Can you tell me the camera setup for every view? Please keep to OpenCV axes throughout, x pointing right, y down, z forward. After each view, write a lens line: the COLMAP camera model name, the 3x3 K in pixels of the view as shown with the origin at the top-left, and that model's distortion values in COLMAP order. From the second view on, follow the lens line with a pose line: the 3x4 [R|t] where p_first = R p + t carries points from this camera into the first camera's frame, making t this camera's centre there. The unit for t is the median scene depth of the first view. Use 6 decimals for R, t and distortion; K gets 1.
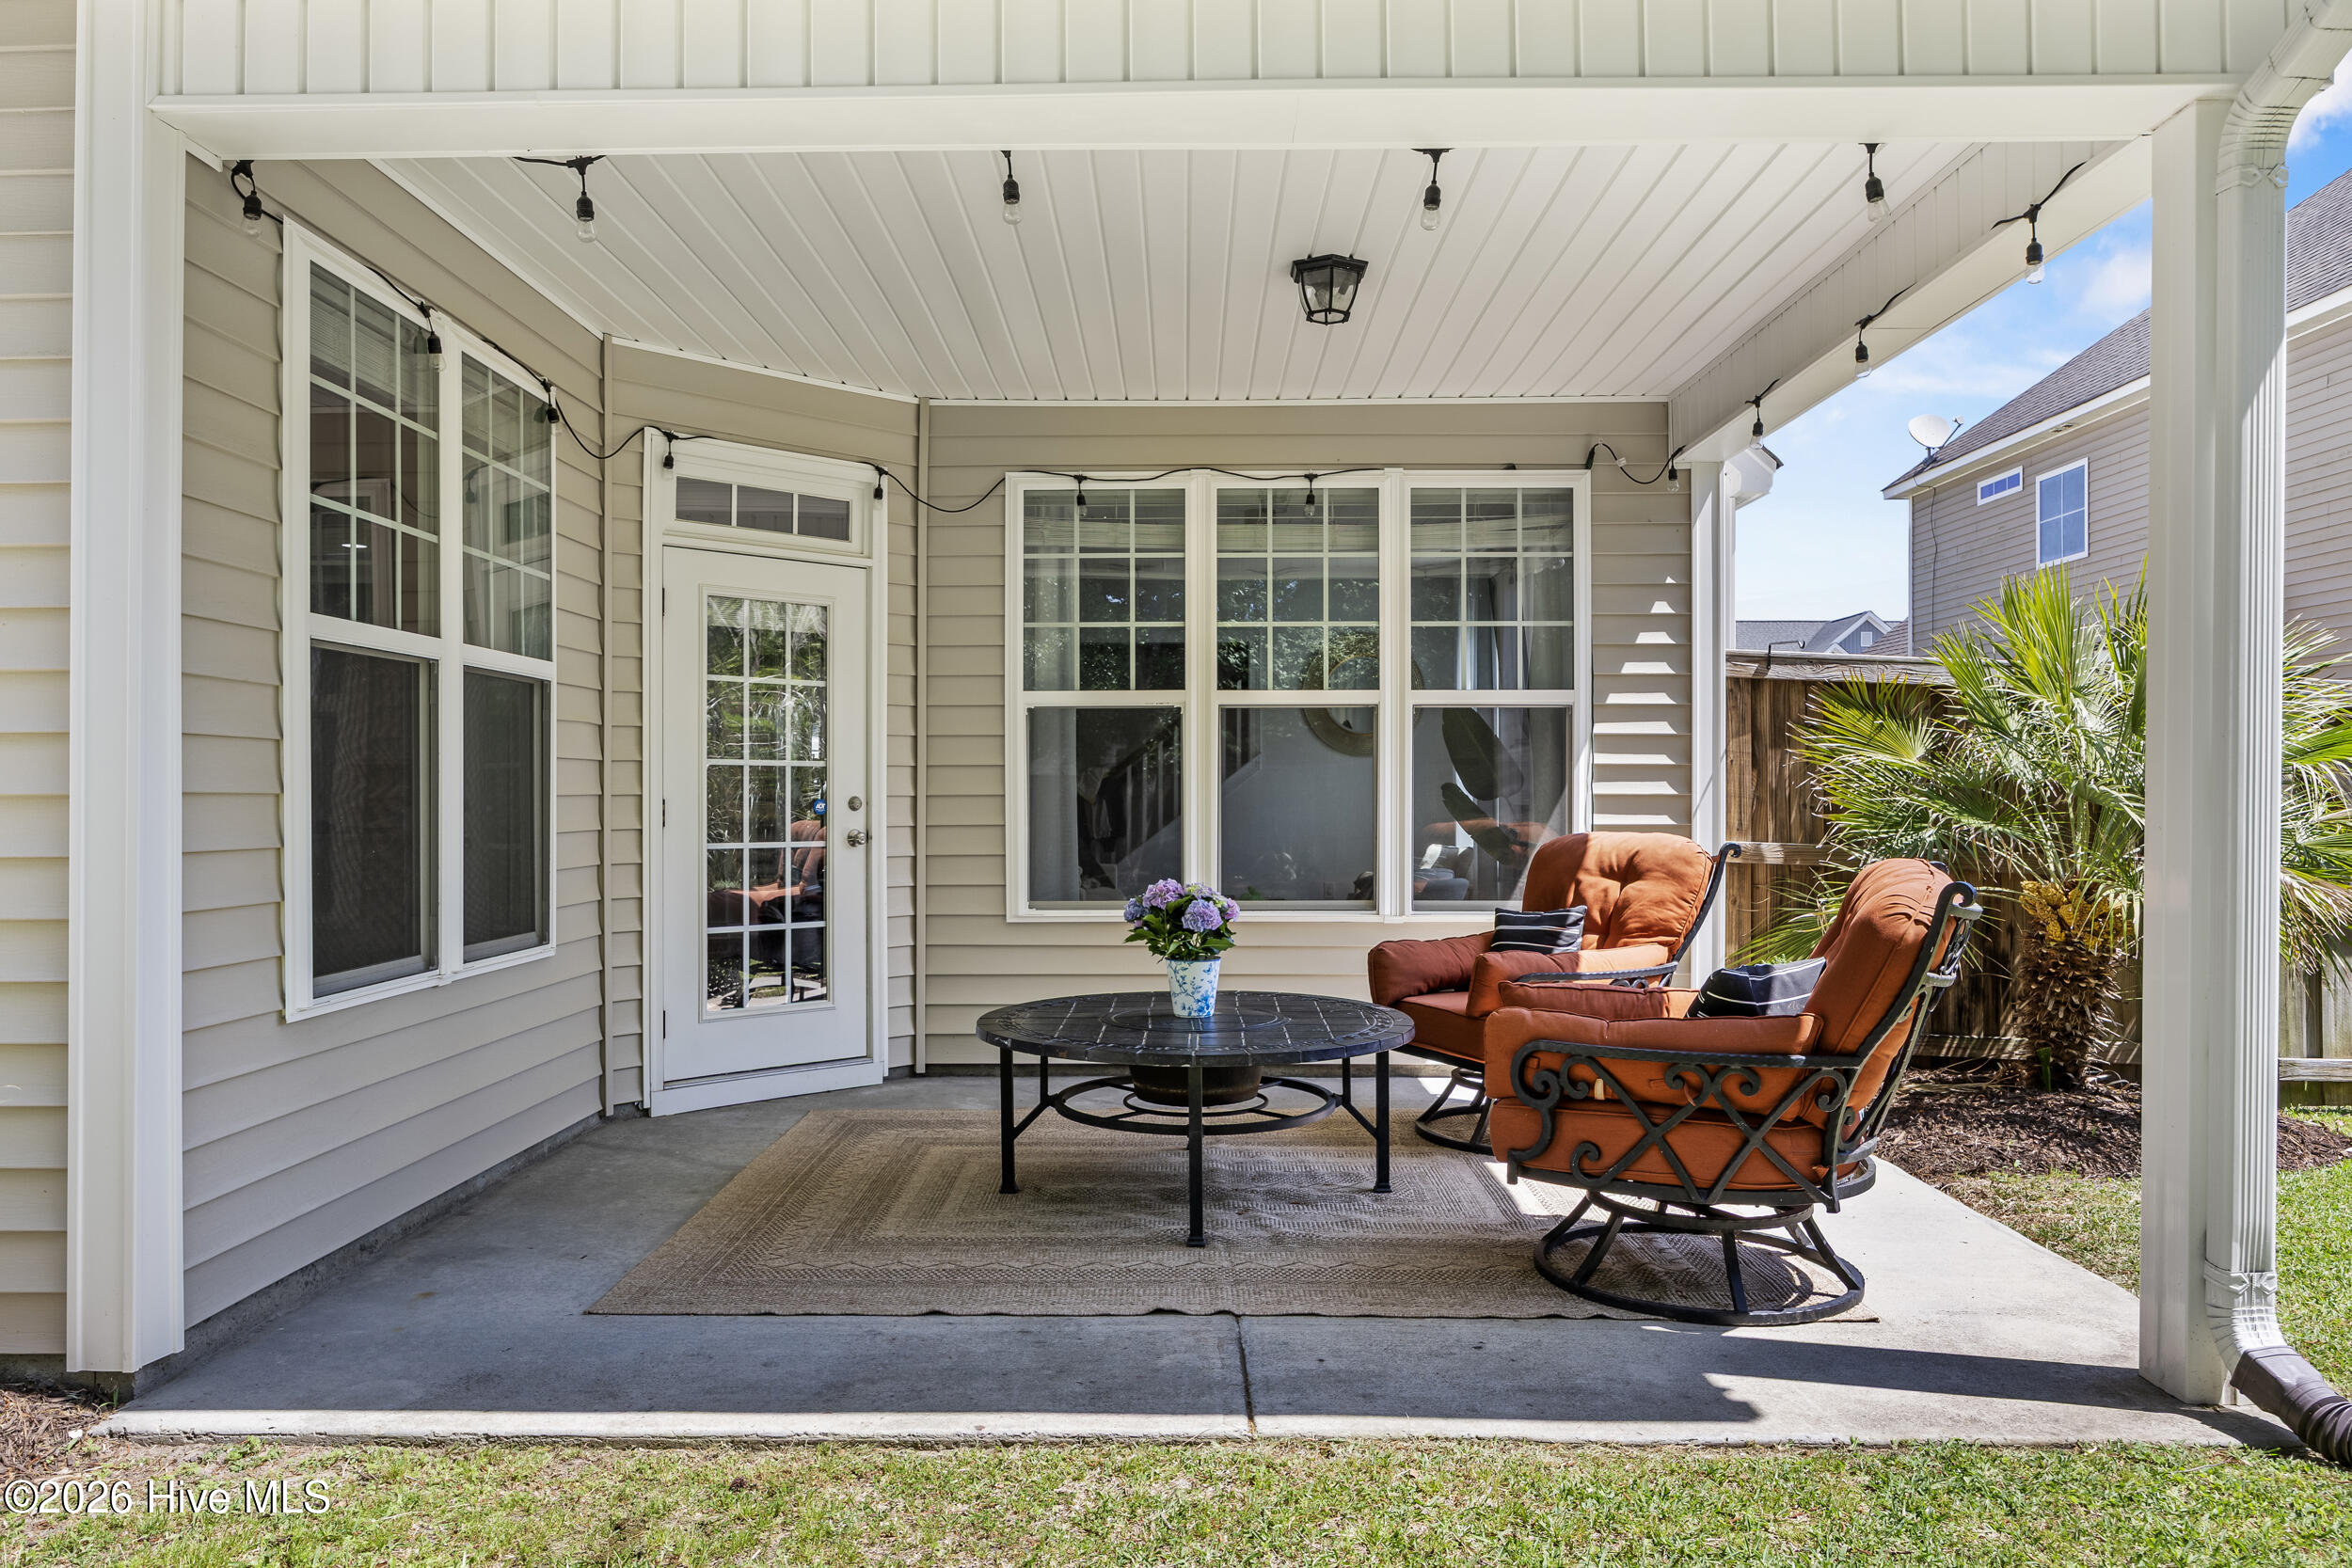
lens RADIAL K [[1643.8, 0, 1160.2], [0, 1643.8, 798.1], [0, 0, 1]] dist [-0.008238, -0.002078]
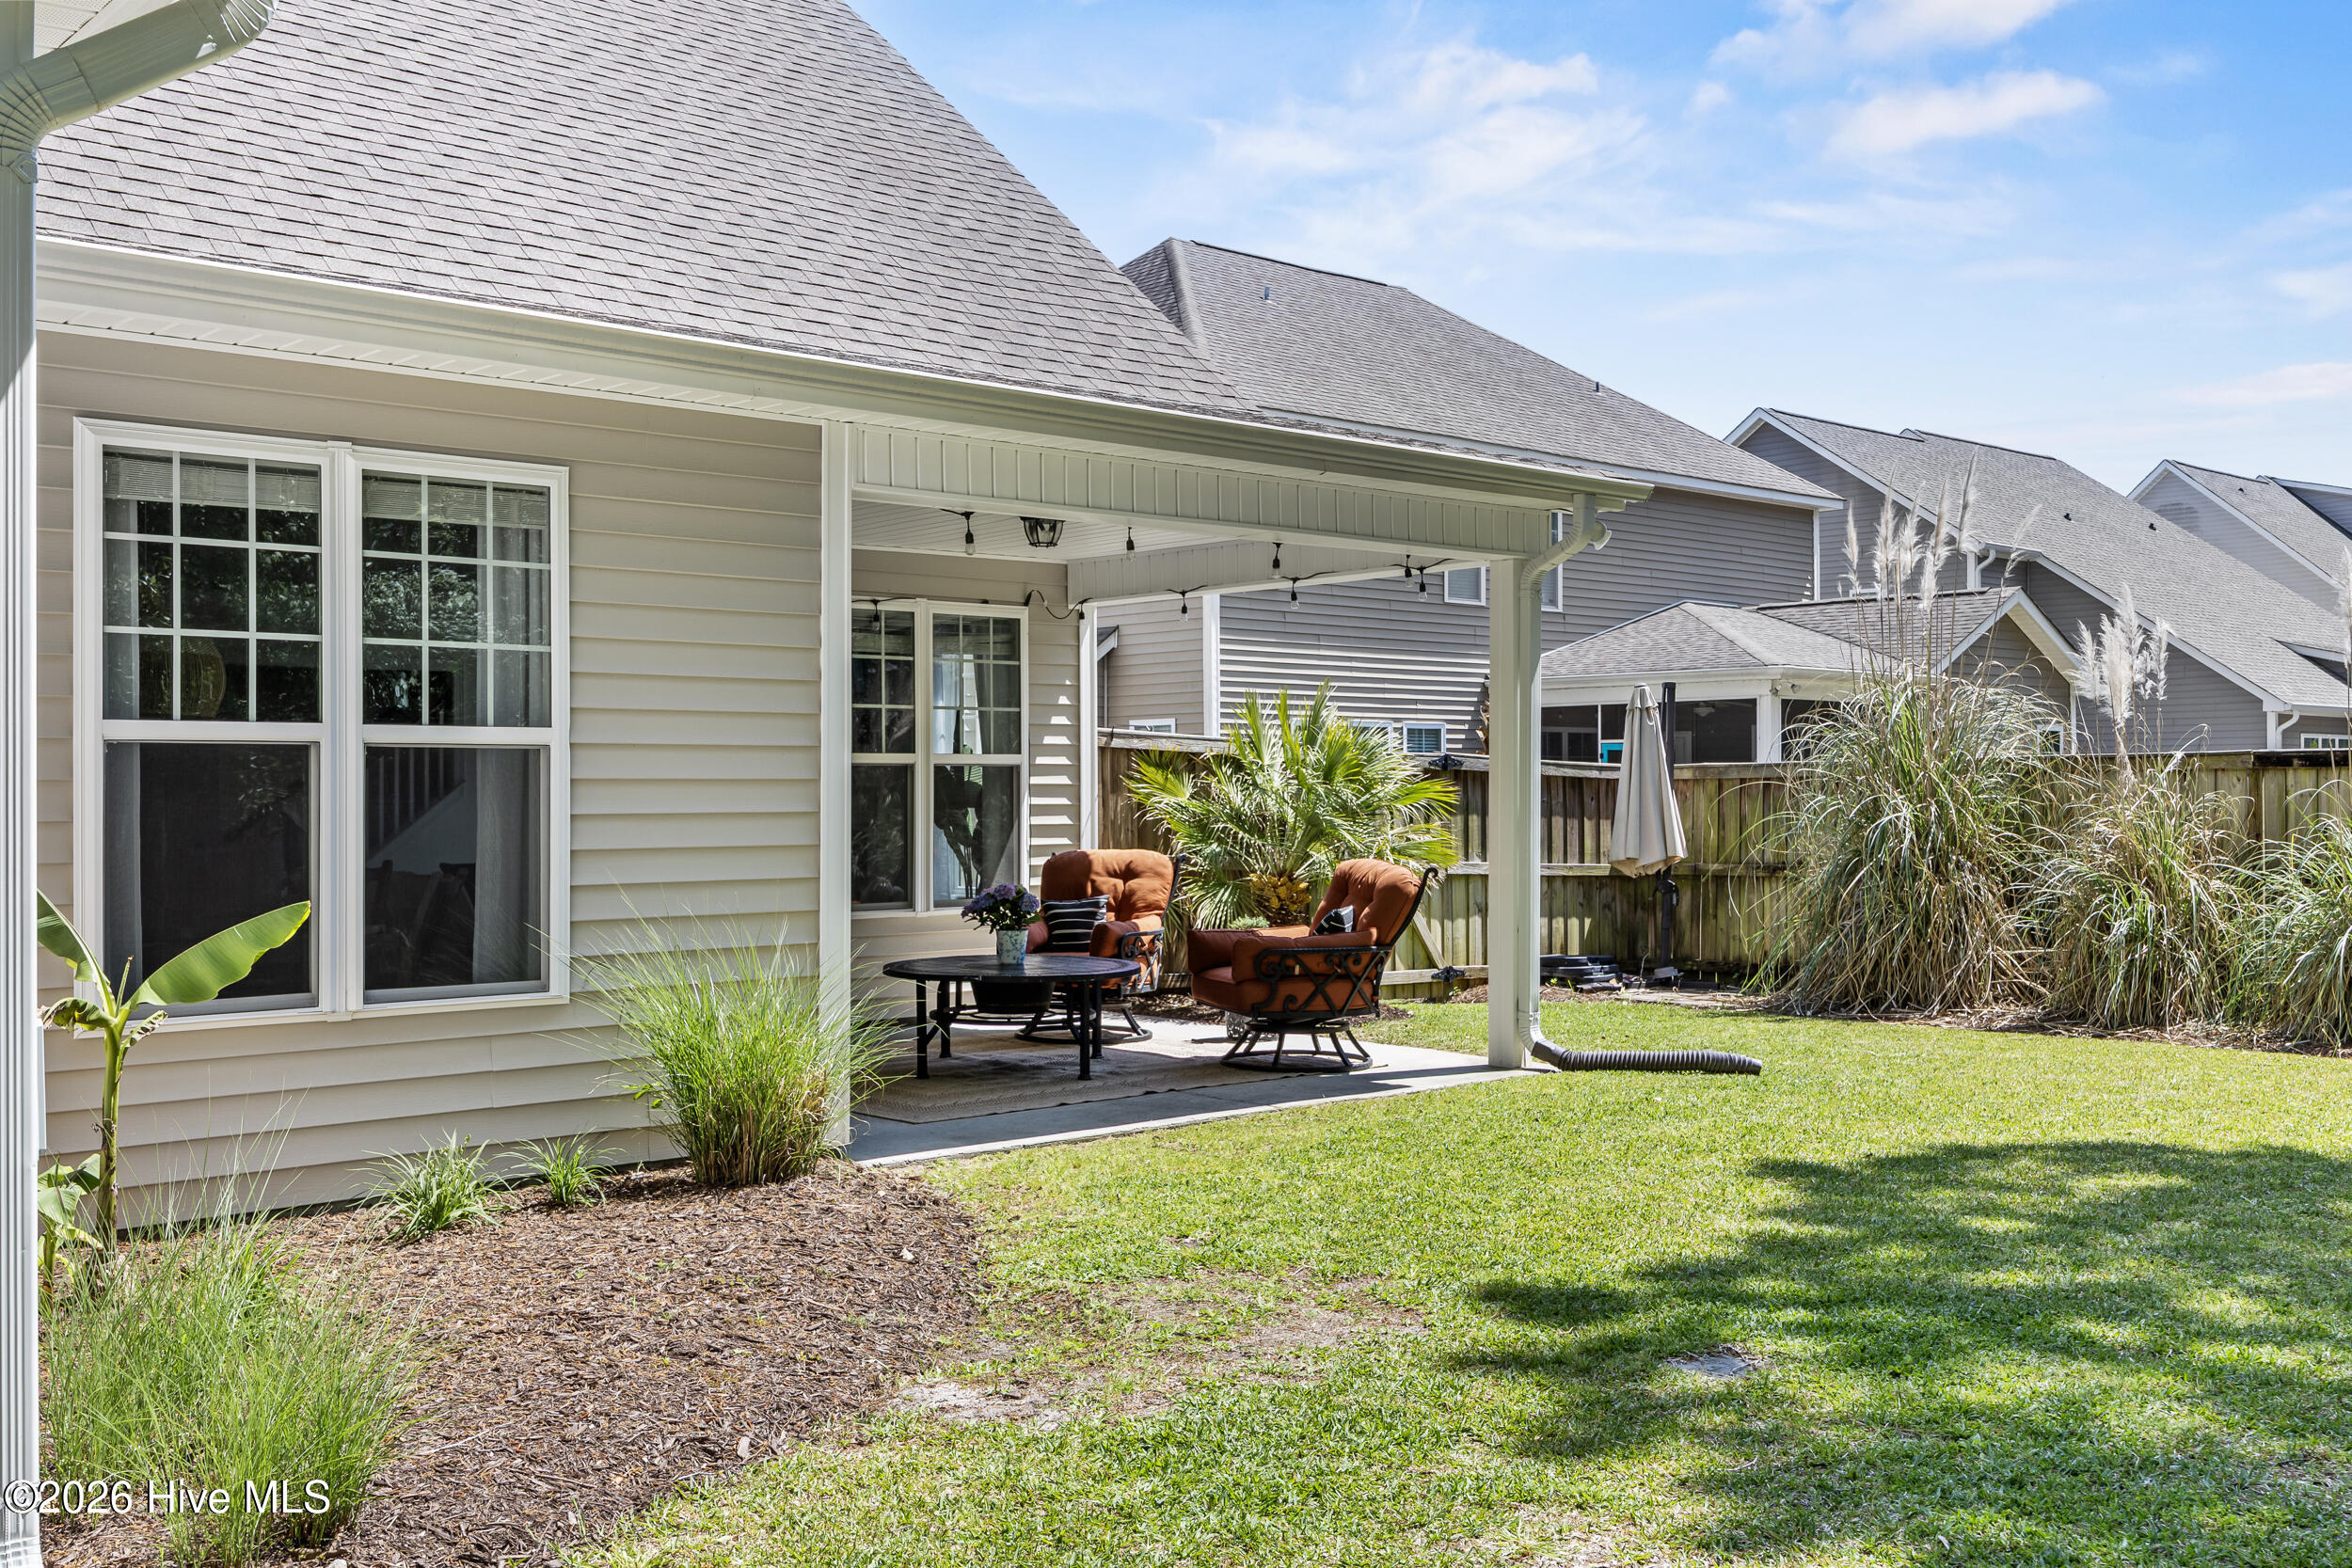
lens RADIAL K [[2232.8, 0, 1176.3], [0, 2232.8, 783.3], [0, 0, 1]] dist [0.012920, 0.000000]
pose [[0.725509, -0.000359, 0.688213, -1.037956], [0.004838, 0.999978, -0.004578, -0.029817], [-0.688196, 0.006651, 0.725494, -0.562790]]
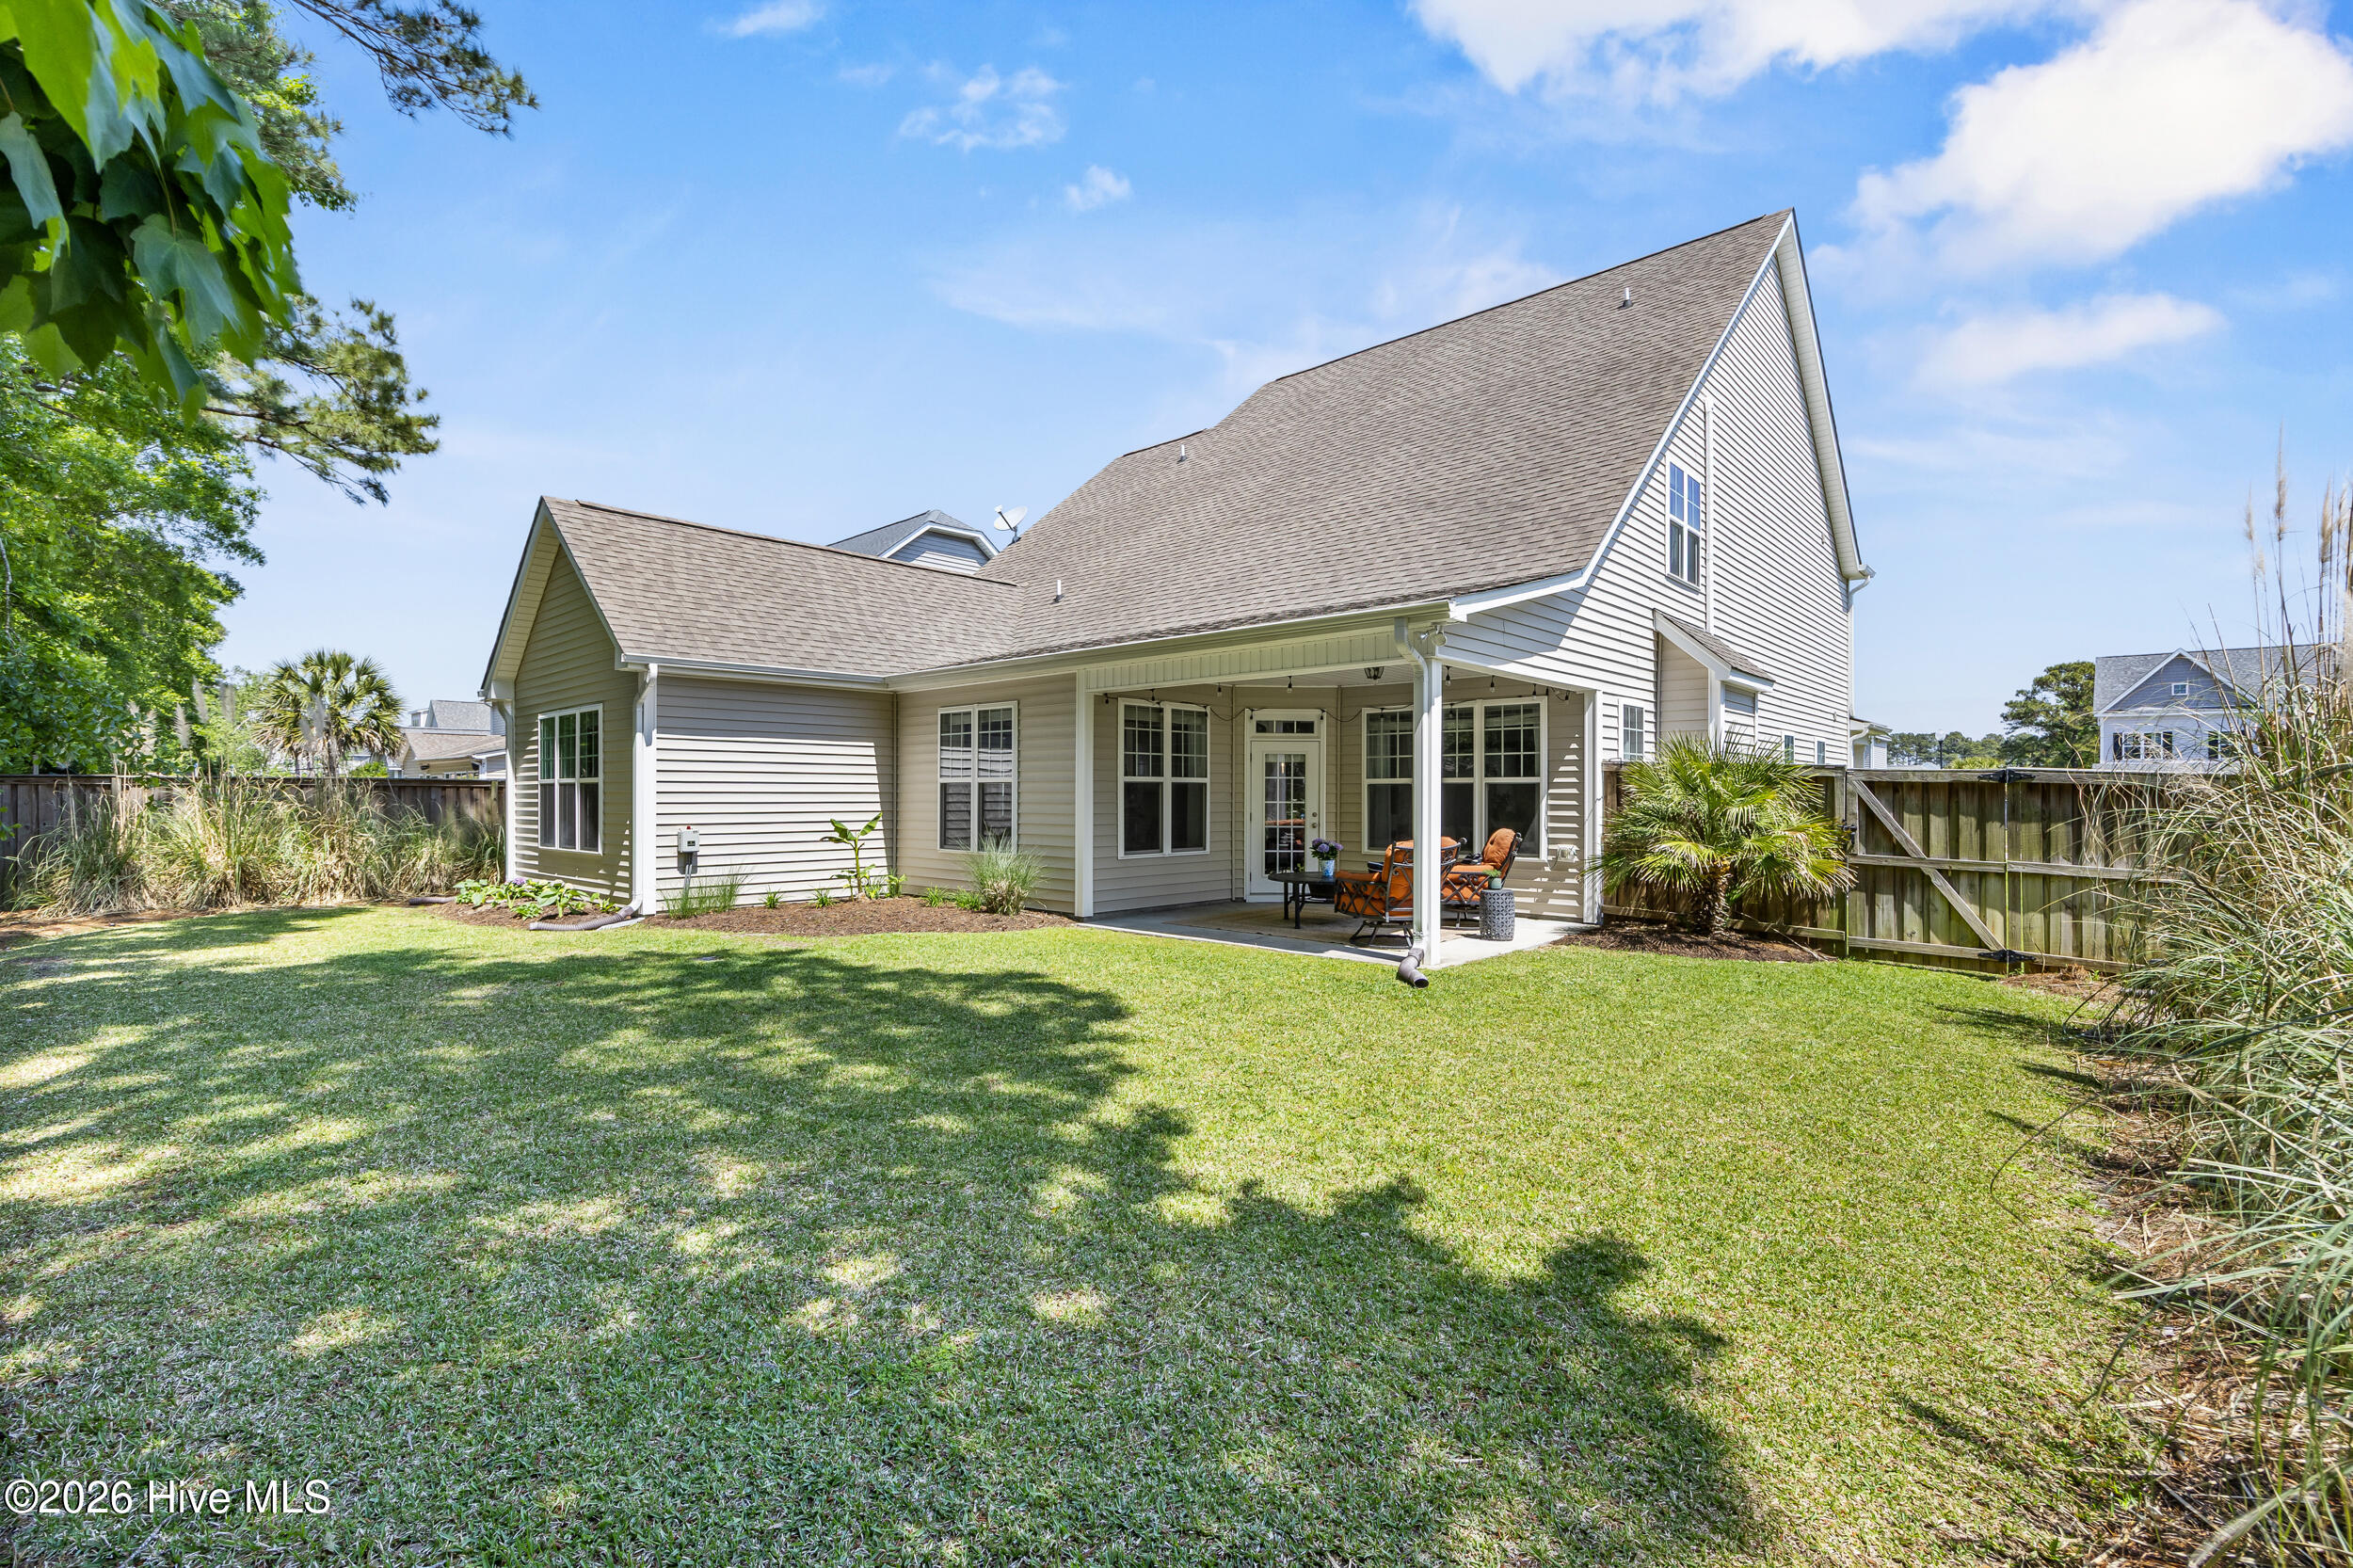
lens RADIAL K [[1045.1, 0, 1171.6], [0, 1045.1, 790.6], [0, 0, 1]] dist [0.000636, -0.000004]
pose [[0.749919, 0.001475, -0.661528, 0.945636], [-0.004145, 0.999988, -0.002469, -0.036378], [0.661517, 0.004594, 0.749916, -0.714990]]
